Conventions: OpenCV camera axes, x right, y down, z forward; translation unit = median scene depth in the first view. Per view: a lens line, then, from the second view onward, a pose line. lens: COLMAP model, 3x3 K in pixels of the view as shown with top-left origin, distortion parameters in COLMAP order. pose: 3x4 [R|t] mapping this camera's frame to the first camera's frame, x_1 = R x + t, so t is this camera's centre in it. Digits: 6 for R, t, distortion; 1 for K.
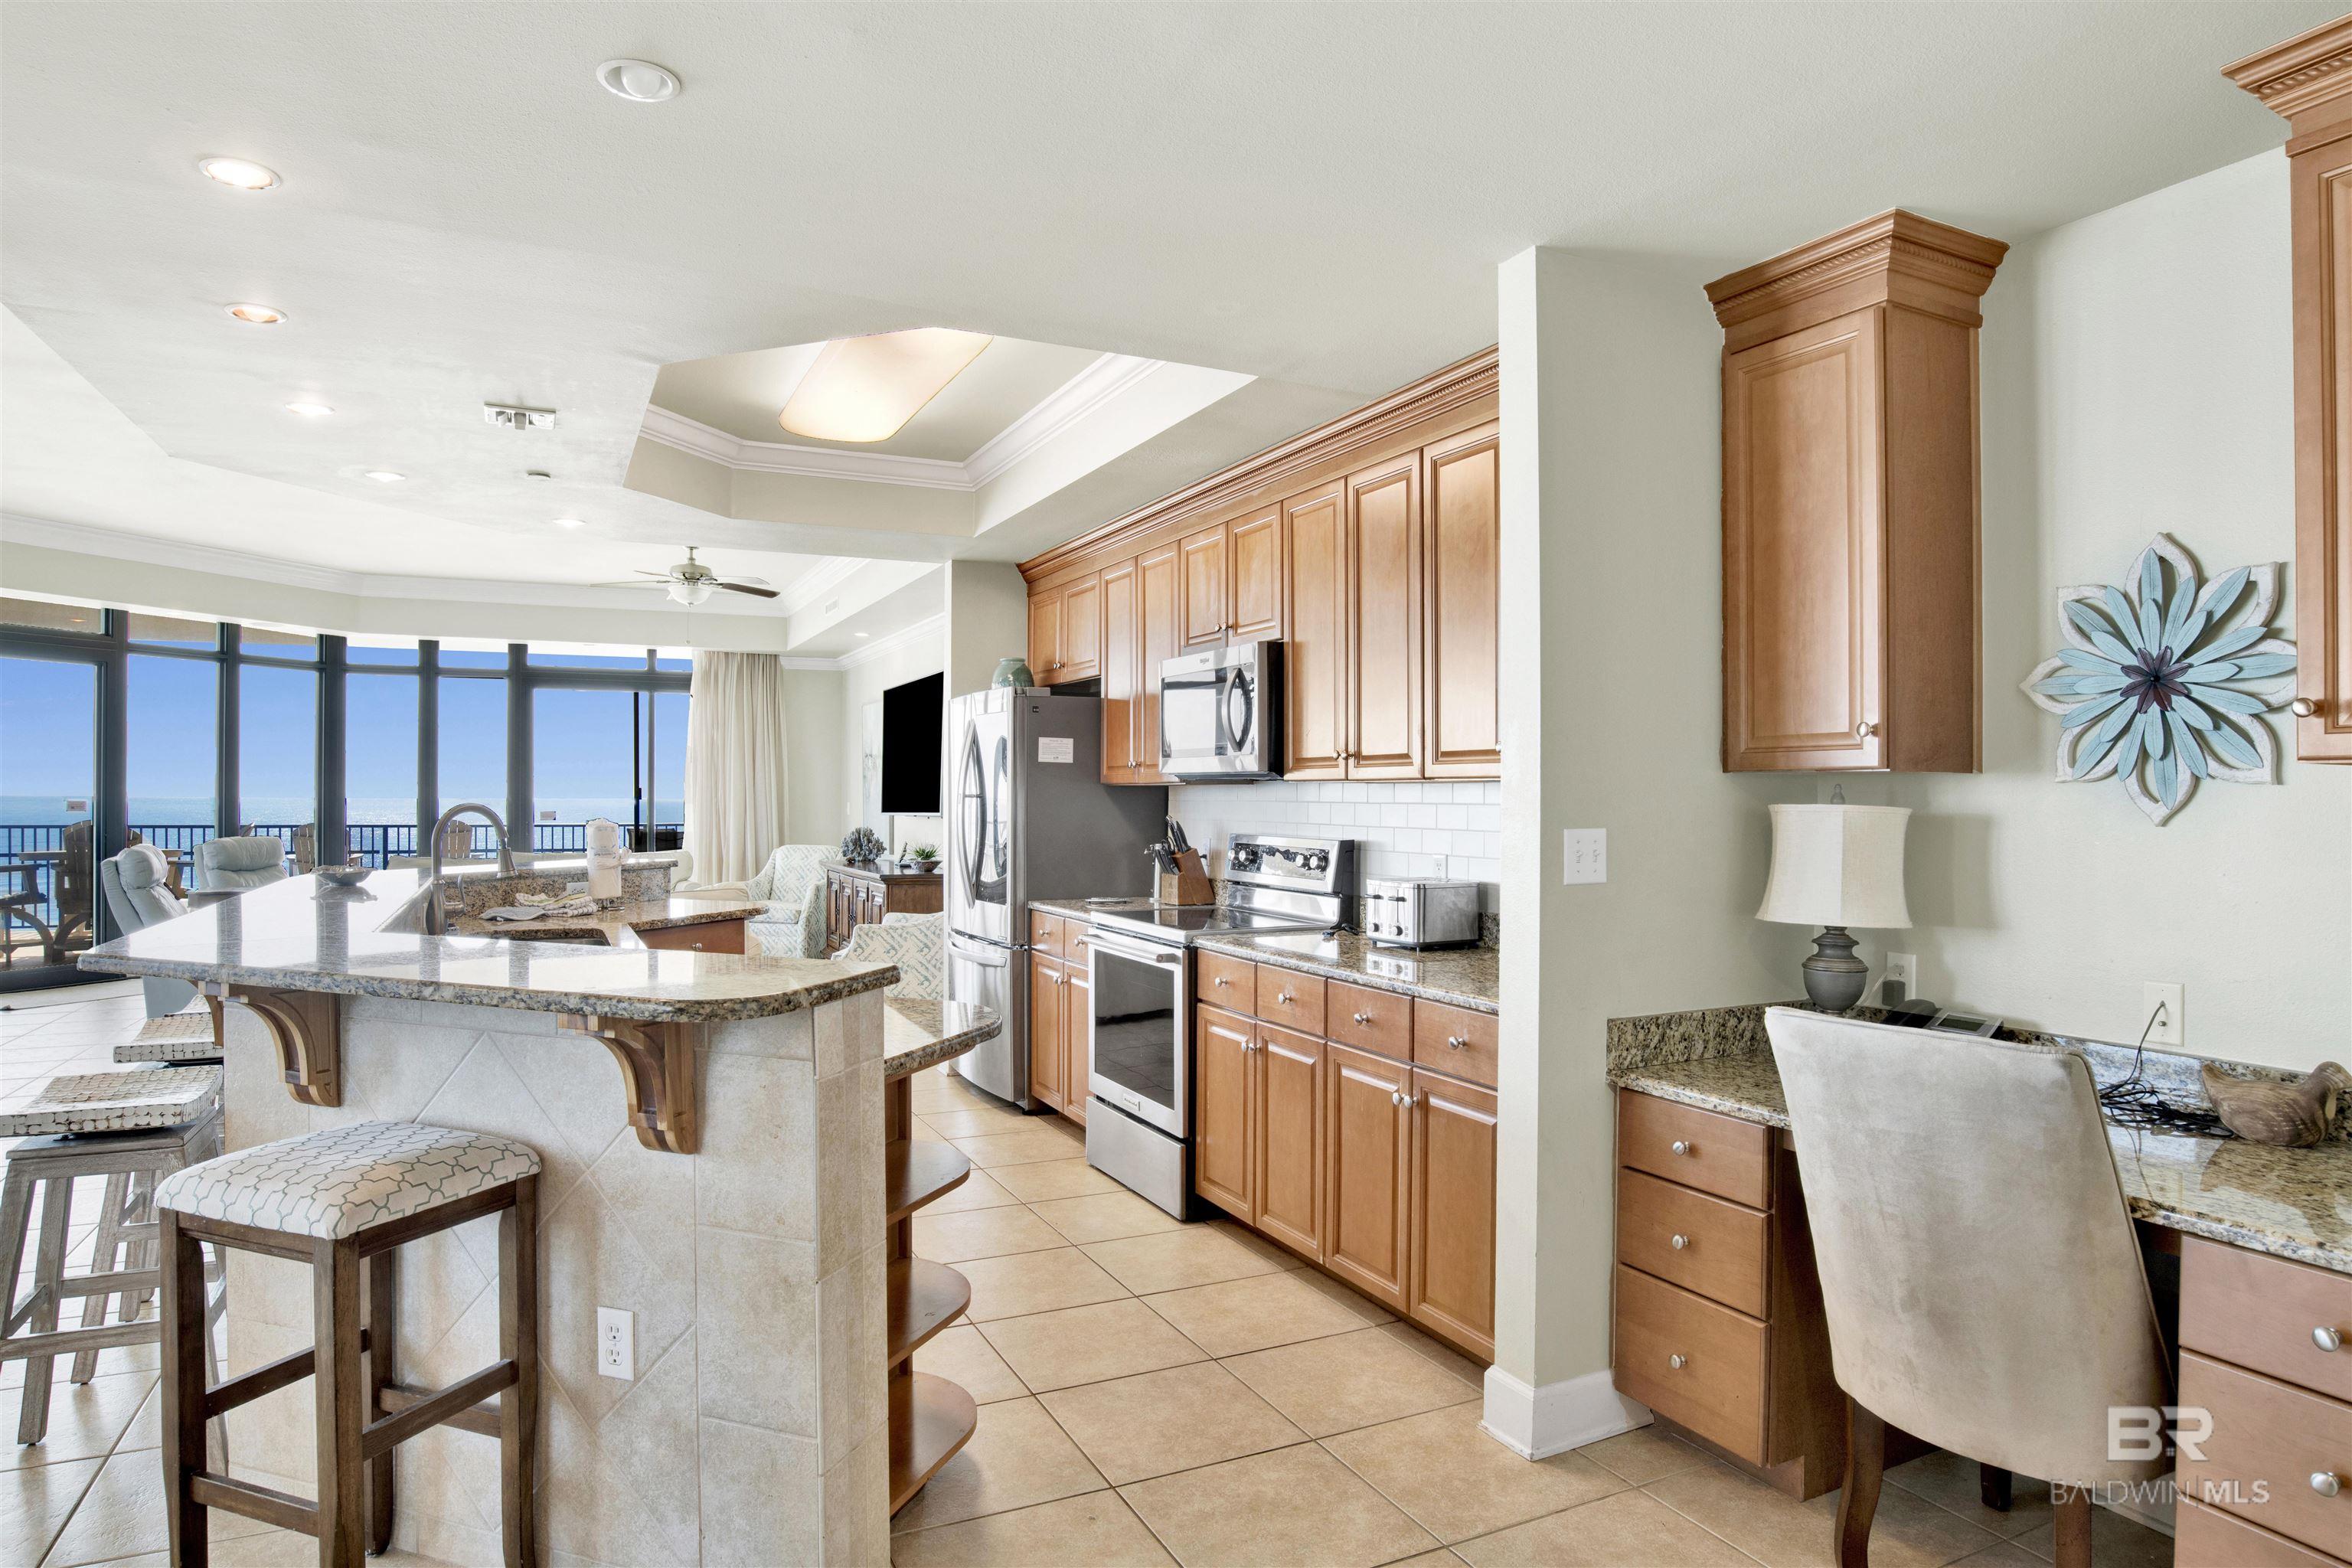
lens RADIAL K [[1372.6, 0, 1173.5], [0, 1372.6, 777.9], [0, 0, 1]] dist [-0.045401, 0.007549]
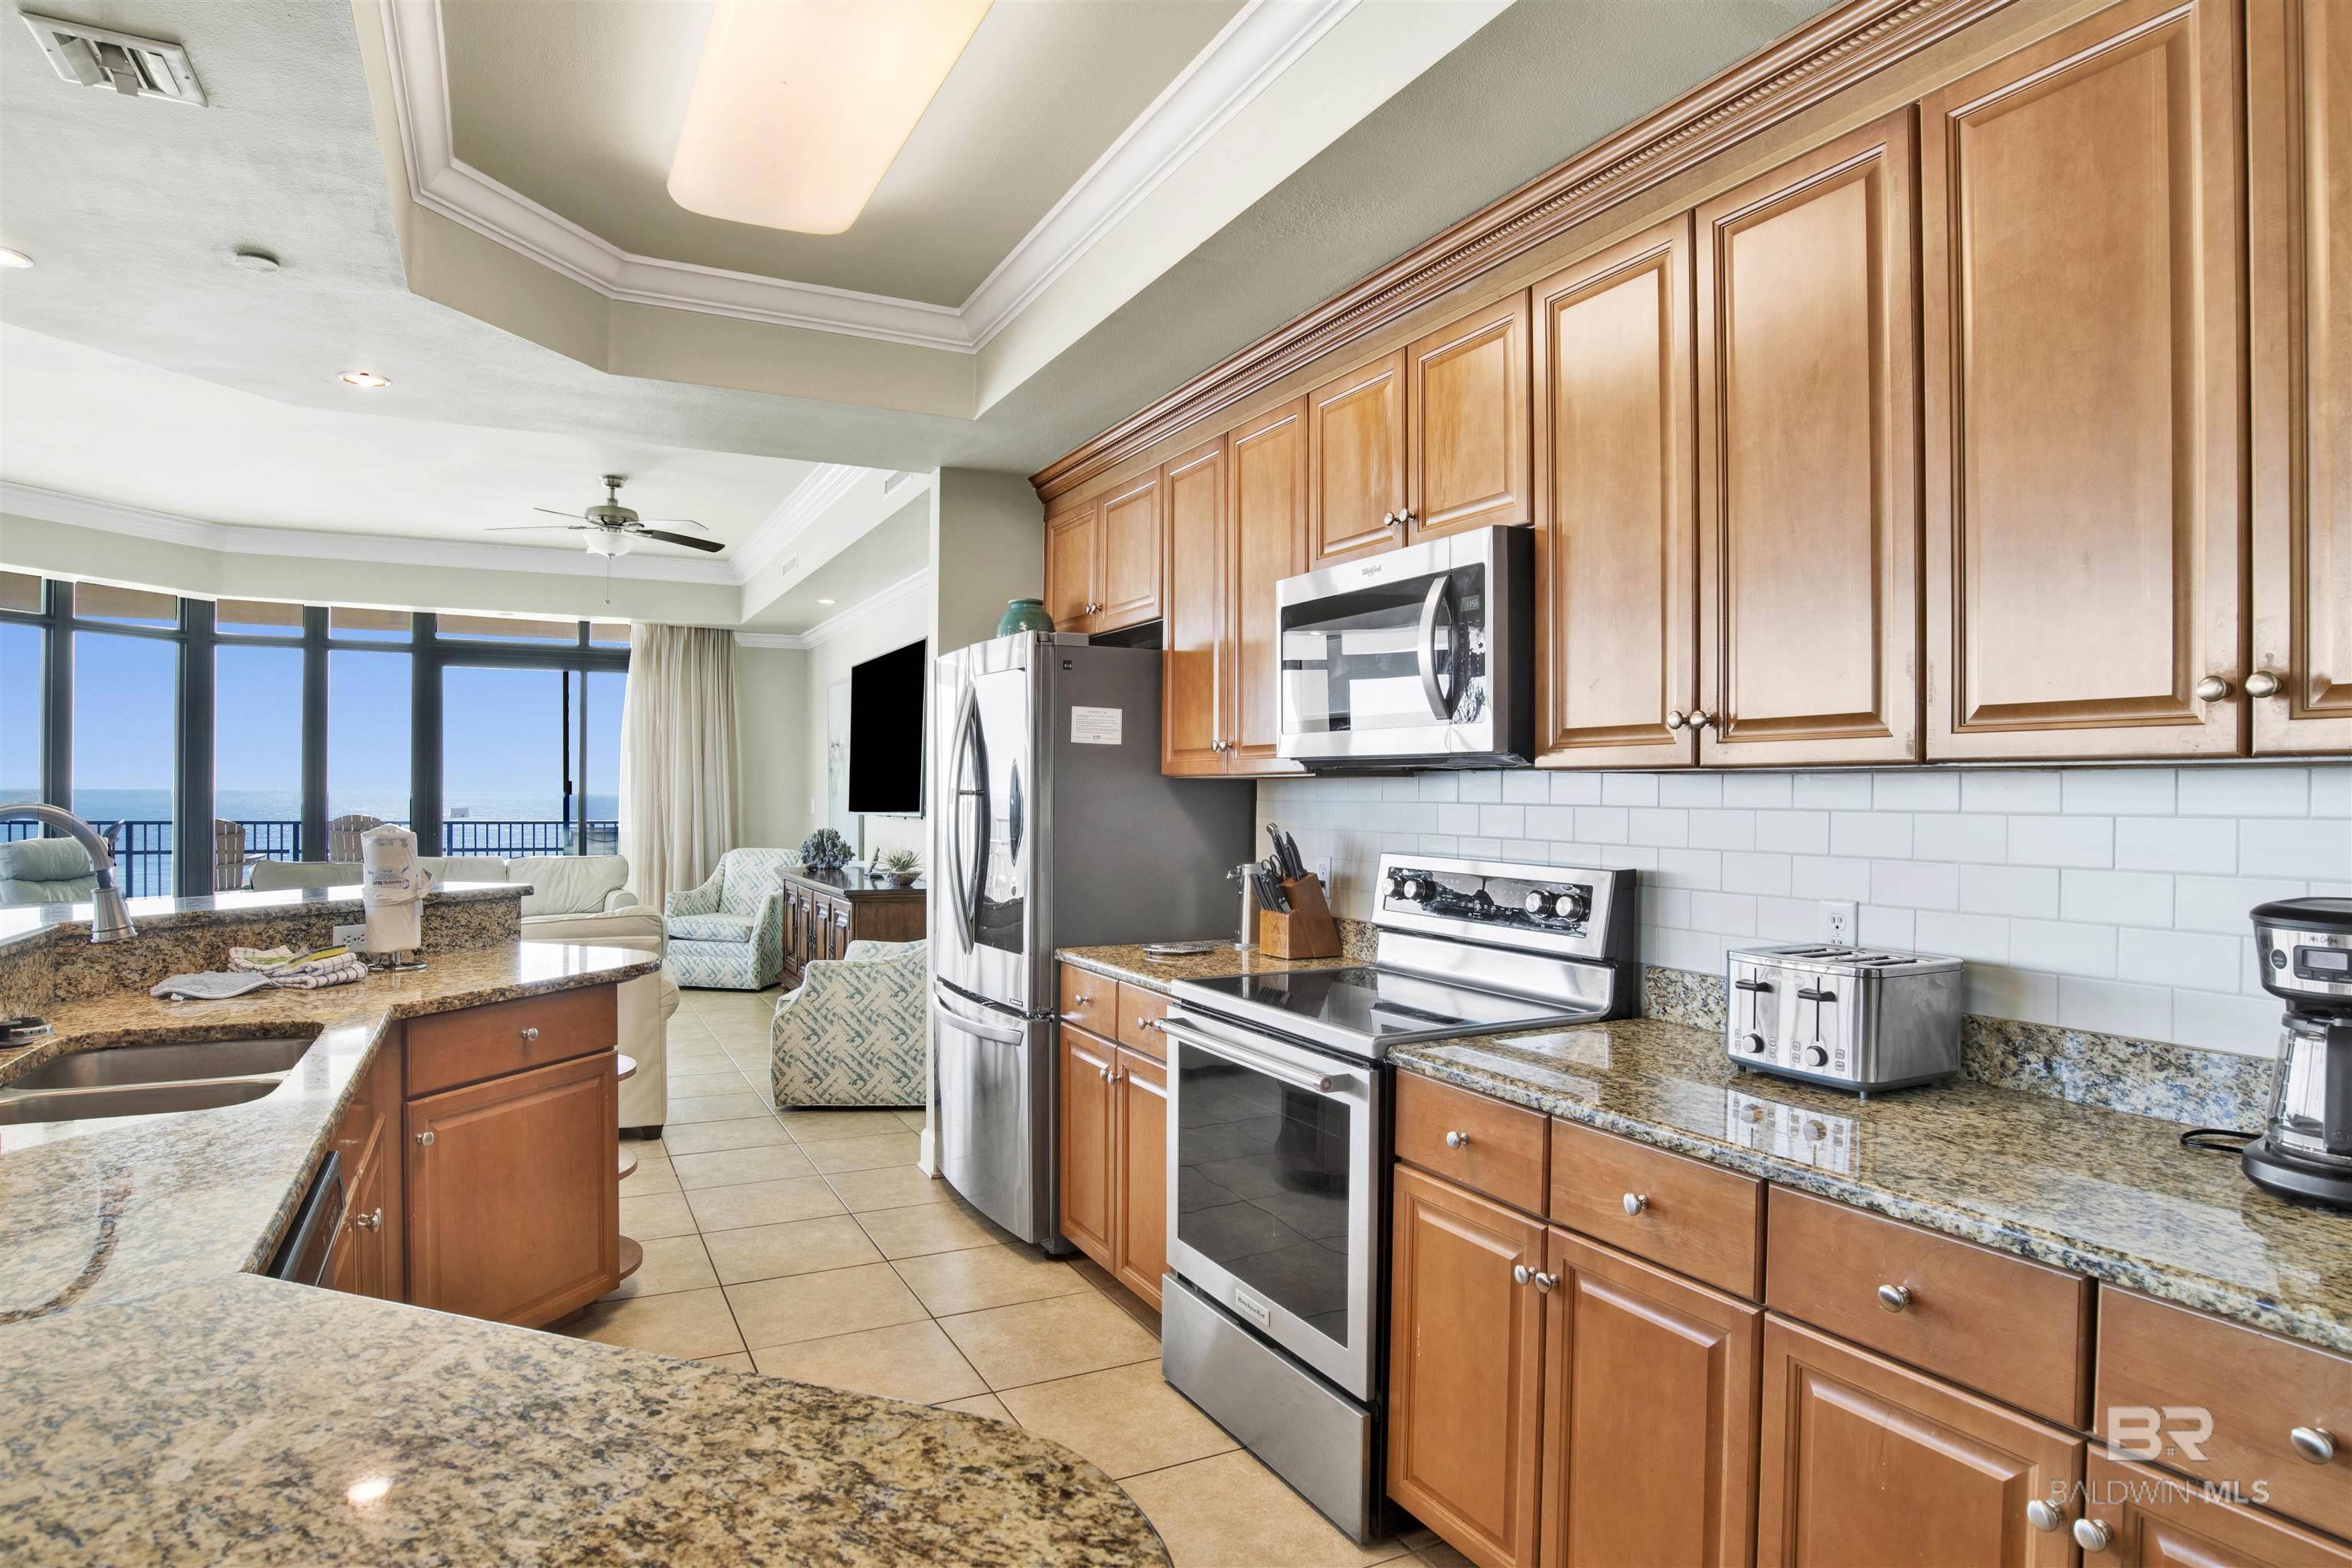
lens RADIAL K [[1274.1, 0, 1216.6], [0, 1274.1, 795.6], [0, 0, 1]] dist [-0.051136, 0.010814]
pose [[0.997947, 0.004729, 0.063866, -0.067534], [-0.005688, 0.999874, 0.014832, 0.004746], [-0.063788, -0.015165, 0.997848, 0.371705]]
